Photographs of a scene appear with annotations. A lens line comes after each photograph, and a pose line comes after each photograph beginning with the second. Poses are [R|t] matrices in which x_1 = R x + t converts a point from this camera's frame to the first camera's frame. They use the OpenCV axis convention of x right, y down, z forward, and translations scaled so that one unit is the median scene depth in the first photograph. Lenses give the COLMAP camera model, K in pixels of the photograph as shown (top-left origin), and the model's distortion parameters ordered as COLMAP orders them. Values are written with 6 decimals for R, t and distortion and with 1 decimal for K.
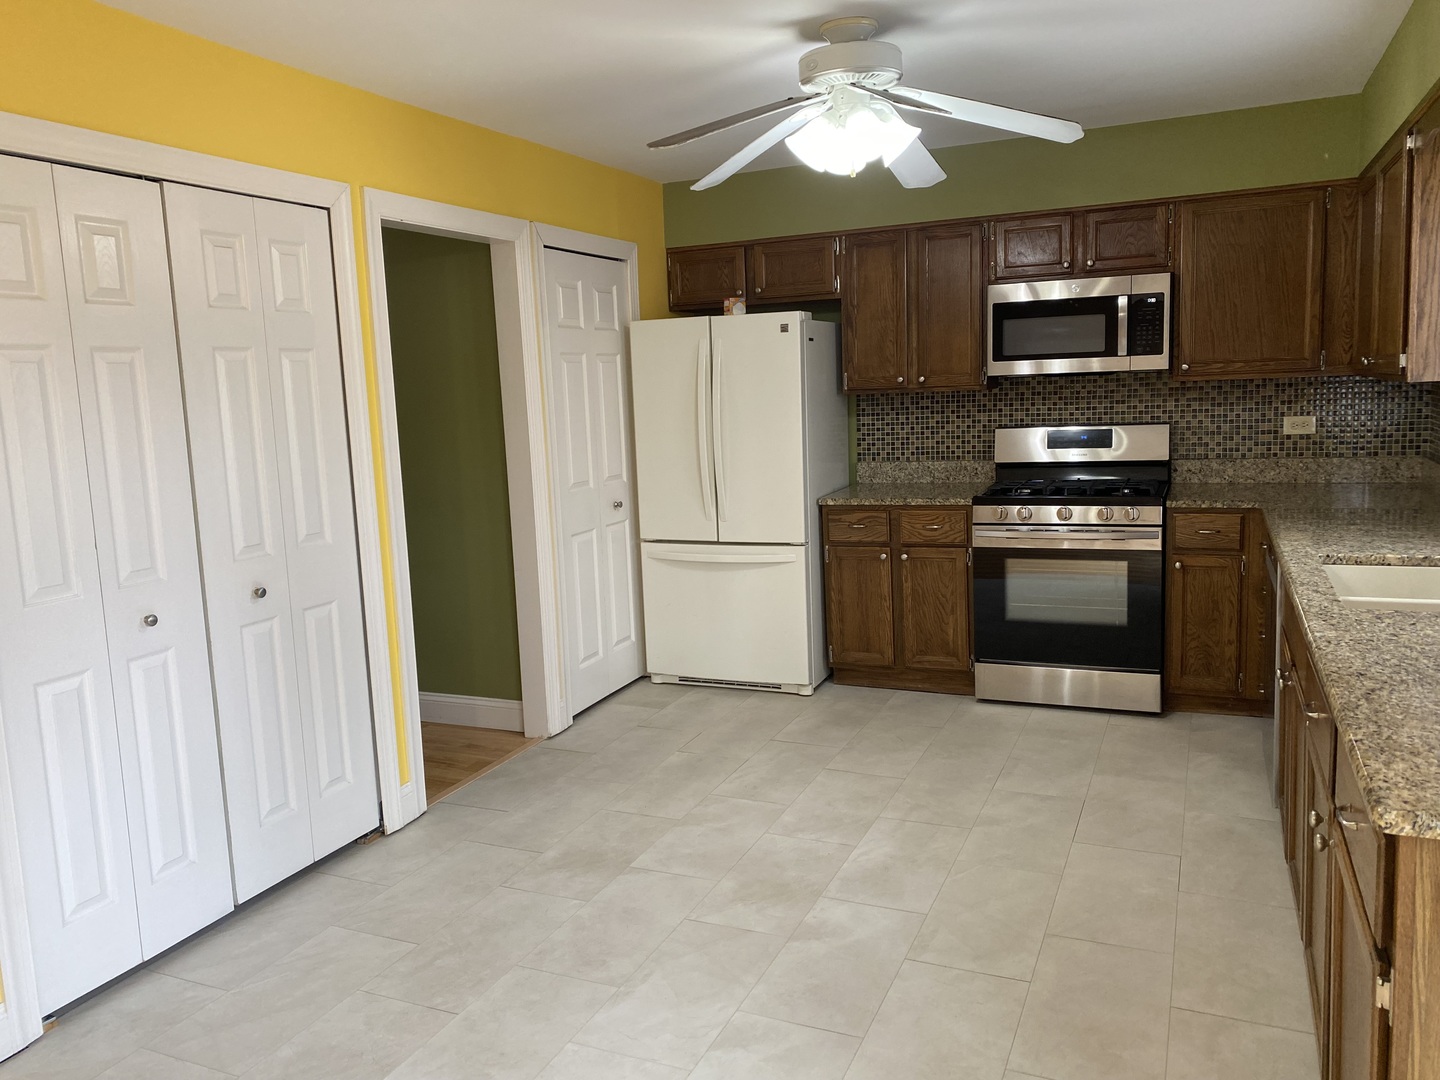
lens RADIAL K [[1074.4, 0, 716.5], [0, 1074.4, 534.0], [0, 0, 1]] dist [0.066789, -0.089350]
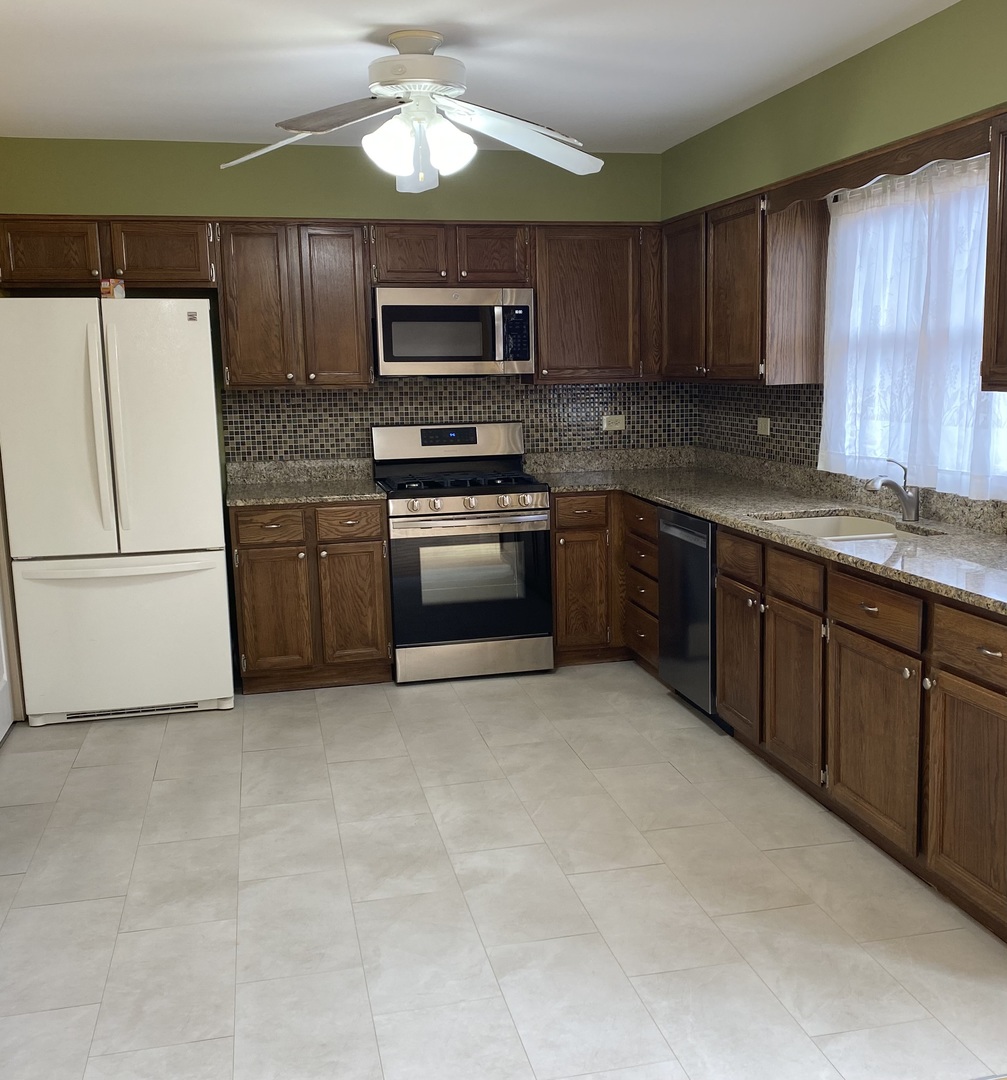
lens RADIAL K [[1168.2, 0, 543.7], [0, 1168.2, 573.6], [0, 0, 1]] dist [0.235712, -0.654726]
pose [[0.789794, -0.081365, 0.607952, -0.329251], [0.071795, 0.996613, 0.040112, 0.010032], [-0.609156, 0.011967, 0.792960, 0.003352]]
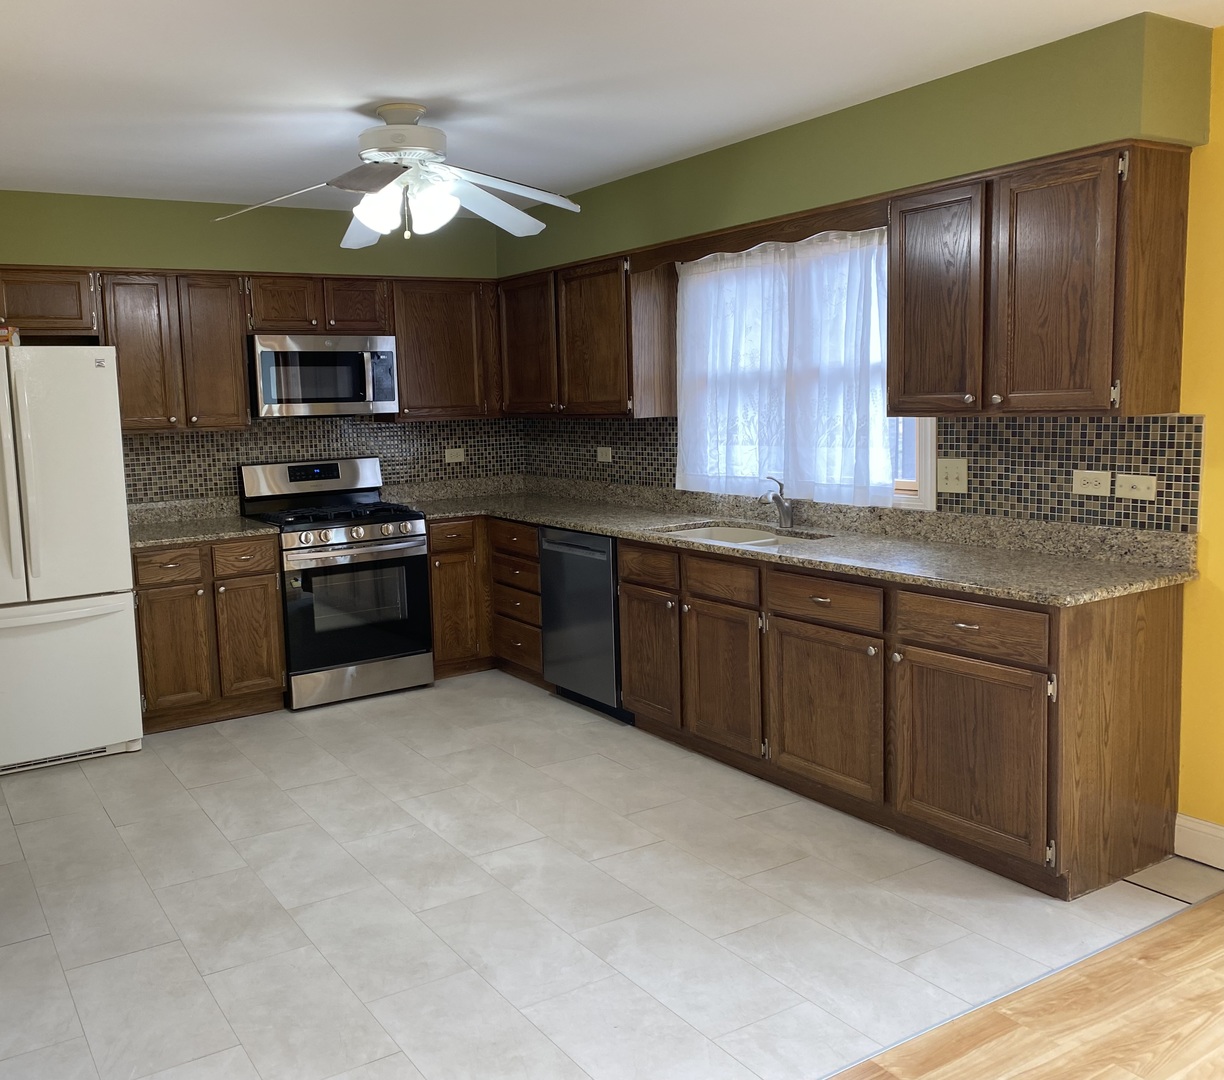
lens RADIAL K [[1074.3, 0, 500.3], [0, 1074.3, 535.1], [0, 0, 1]] dist [0.185152, -0.432186]
pose [[0.591881, -0.082070, 0.801836, -0.493347], [0.123830, 0.992251, 0.010153, -0.008087], [-0.796456, 0.093282, 0.597458, 0.158123]]
